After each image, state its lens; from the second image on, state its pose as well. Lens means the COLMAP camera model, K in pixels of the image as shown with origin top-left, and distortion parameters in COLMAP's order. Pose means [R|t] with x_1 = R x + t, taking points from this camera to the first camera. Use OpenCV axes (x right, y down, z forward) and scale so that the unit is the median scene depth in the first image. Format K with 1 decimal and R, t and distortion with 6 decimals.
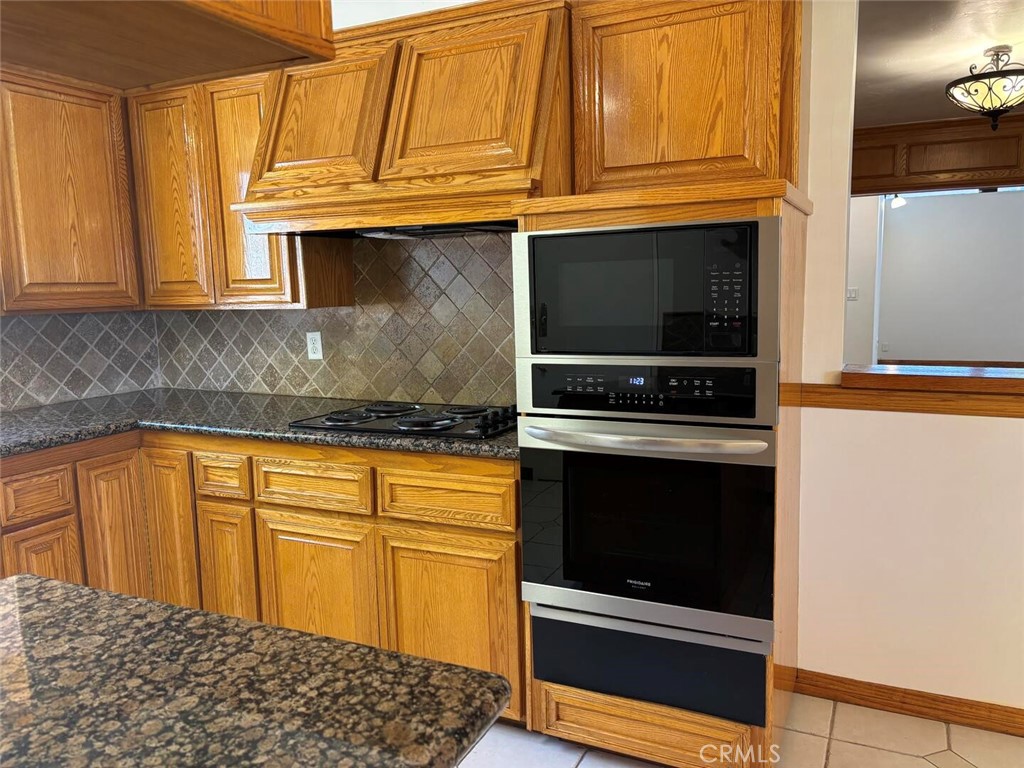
lens RADIAL K [[772.7, 0, 531.9], [0, 772.7, 381.1], [0, 0, 1]] dist [0.059342, -0.060086]
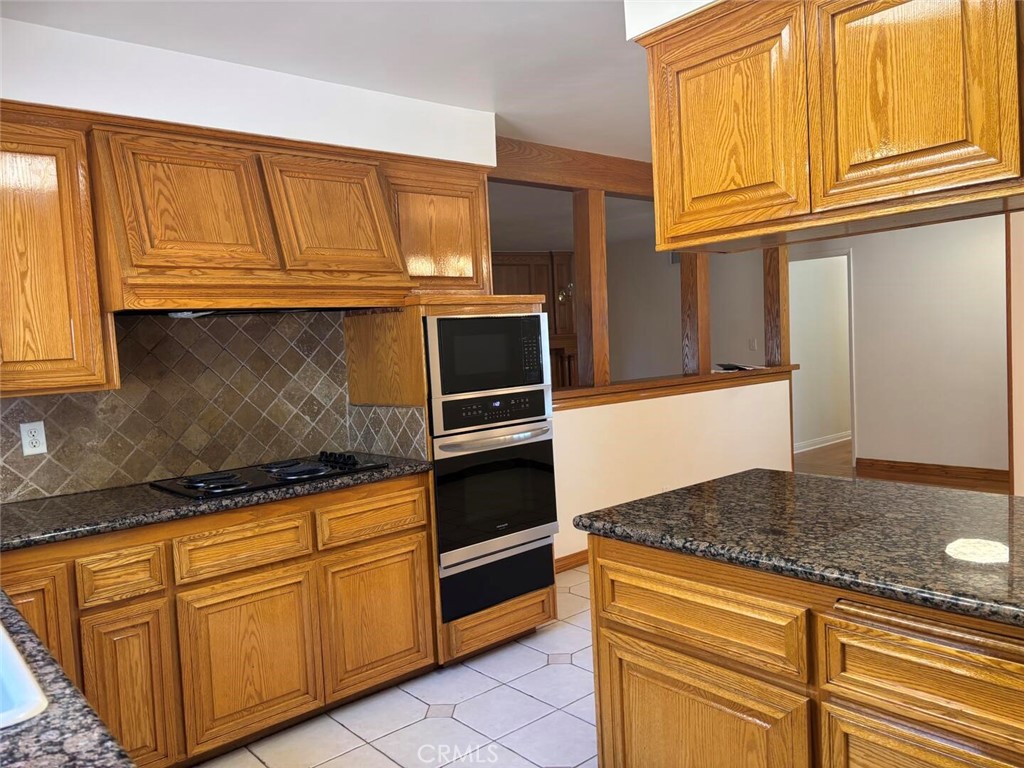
lens RADIAL K [[772.7, 0, 511.0], [0, 772.7, 379.9], [0, 0, 1]] dist [0.059342, -0.060086]
pose [[0.404259, -0.048860, 0.913339, -1.119490], [0.158165, 0.987263, -0.017192, -0.014734], [-0.900865, 0.151408, 0.406838, 0.218922]]
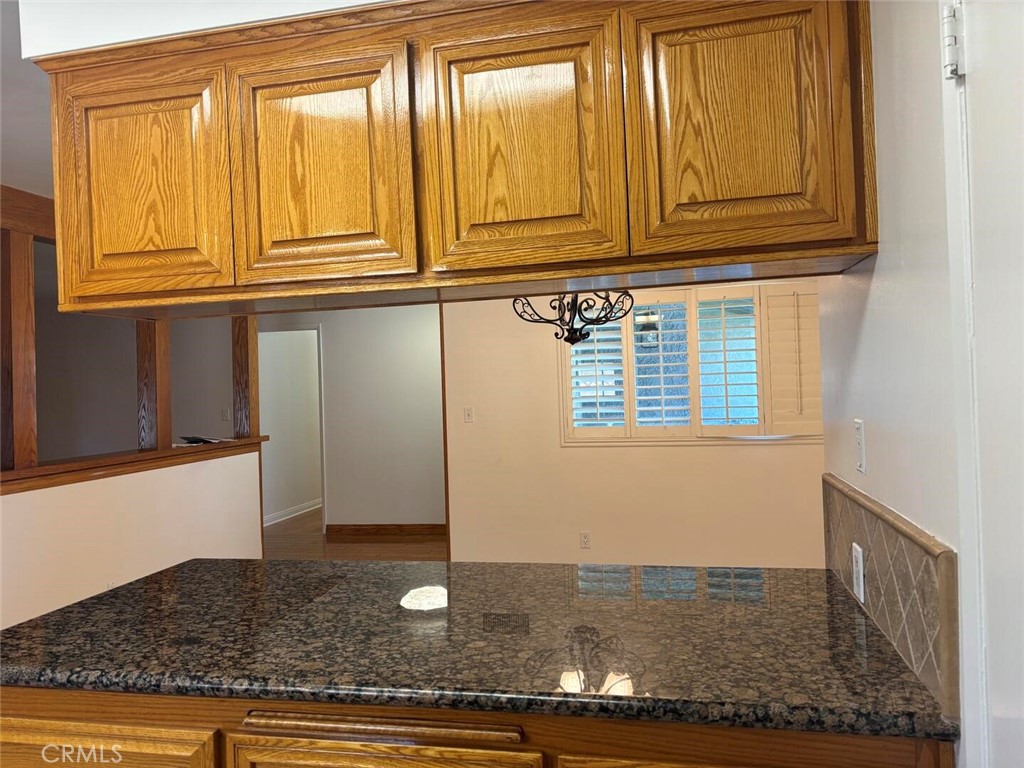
lens RADIAL K [[772.7, 0, 513.8], [0, 772.7, 378.6], [0, 0, 1]] dist [0.059342, -0.060086]
pose [[-0.219991, 0.033901, 0.974913, -1.050169], [0.163061, 0.986613, 0.002487, -0.017871], [-0.961777, 0.159517, -0.222574, 0.167117]]
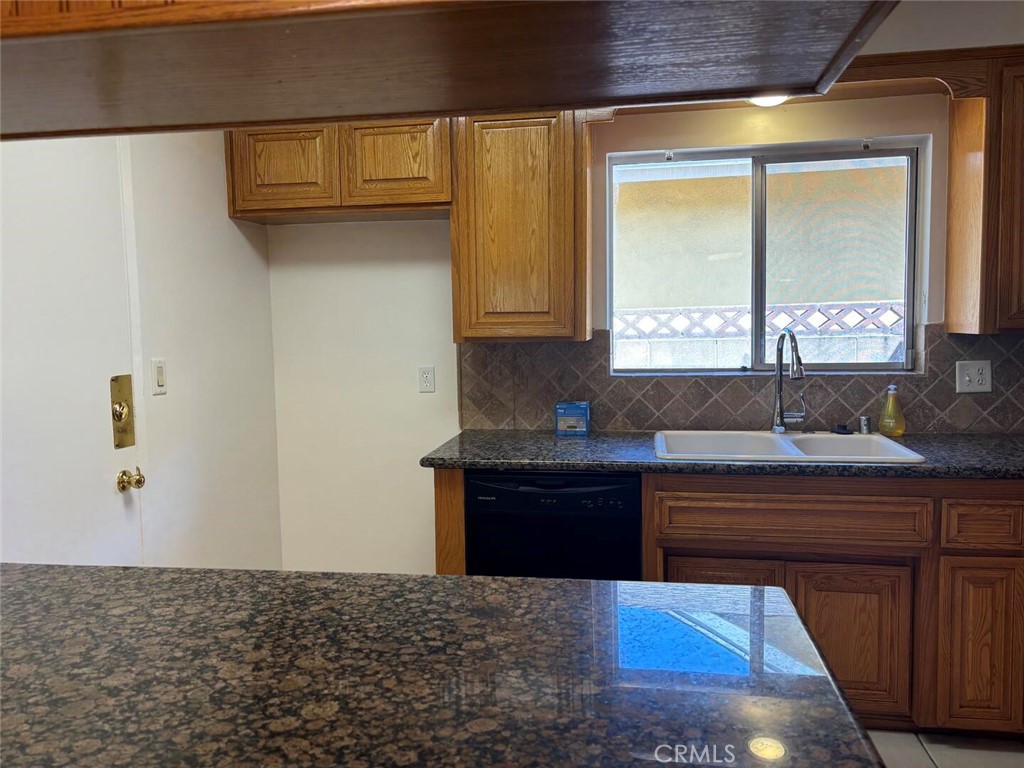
lens RADIAL K [[772.7, 0, 502.2], [0, 772.7, 383.9], [0, 0, 1]] dist [0.059342, -0.060086]
pose [[0.254287, 0.097824, -0.962169, 0.108057], [-0.109938, 0.991346, 0.071735, -0.026653], [0.960860, 0.087537, 0.262841, 0.183634]]
